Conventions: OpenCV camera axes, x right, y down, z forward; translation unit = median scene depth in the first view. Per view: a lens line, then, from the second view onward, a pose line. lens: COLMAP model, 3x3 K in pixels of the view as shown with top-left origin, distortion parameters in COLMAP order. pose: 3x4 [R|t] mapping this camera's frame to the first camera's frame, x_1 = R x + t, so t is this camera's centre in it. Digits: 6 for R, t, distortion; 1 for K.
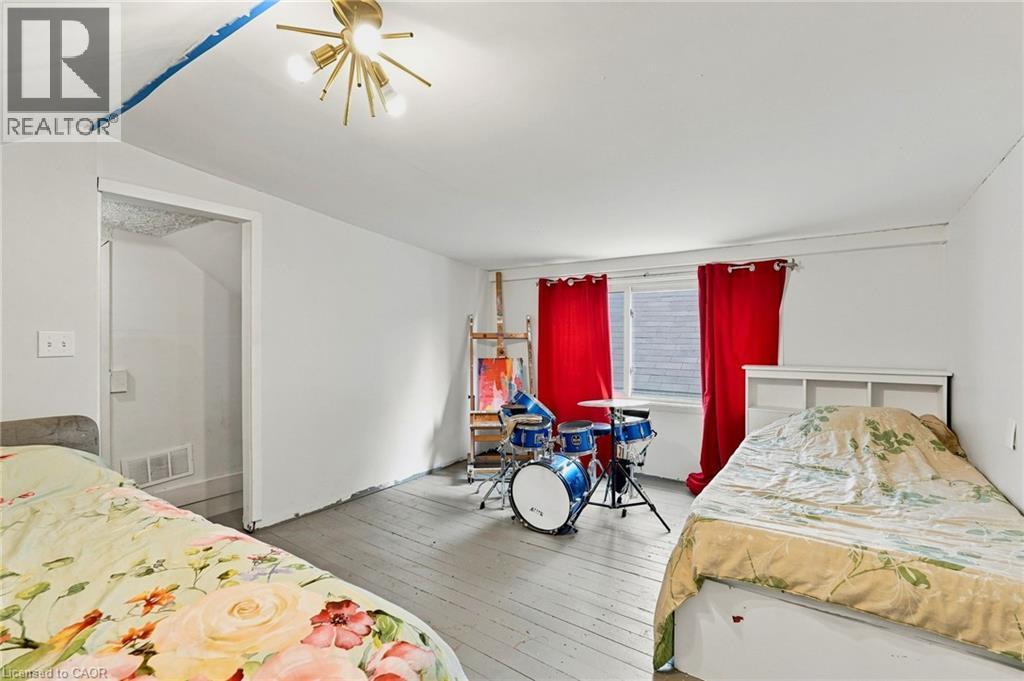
lens RADIAL K [[451.7, 0, 512.9], [0, 451.7, 336.1], [0, 0, 1]] dist [-0.017629, 0.008022]
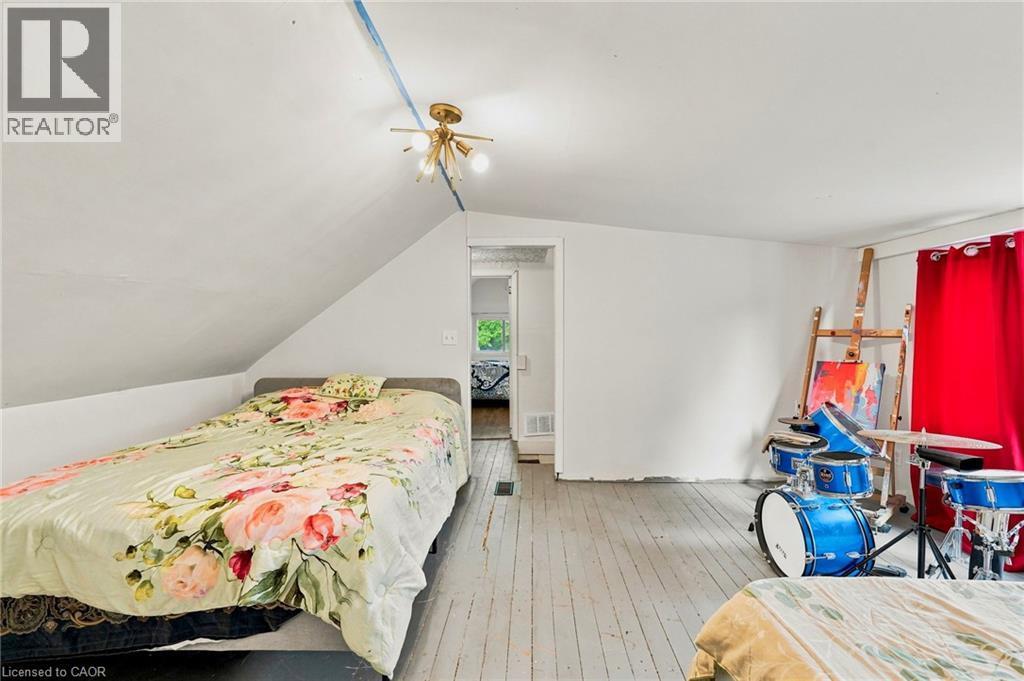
lens RADIAL K [[451.7, 0, 512.9], [0, 451.7, 336.1], [0, 0, 1]] dist [-0.017629, 0.008022]
pose [[0.543282, 0.010104, -0.839489, 0.306527], [0.000800, 0.999921, 0.012552, -0.005872], [0.839550, -0.007491, 0.543231, 0.106406]]
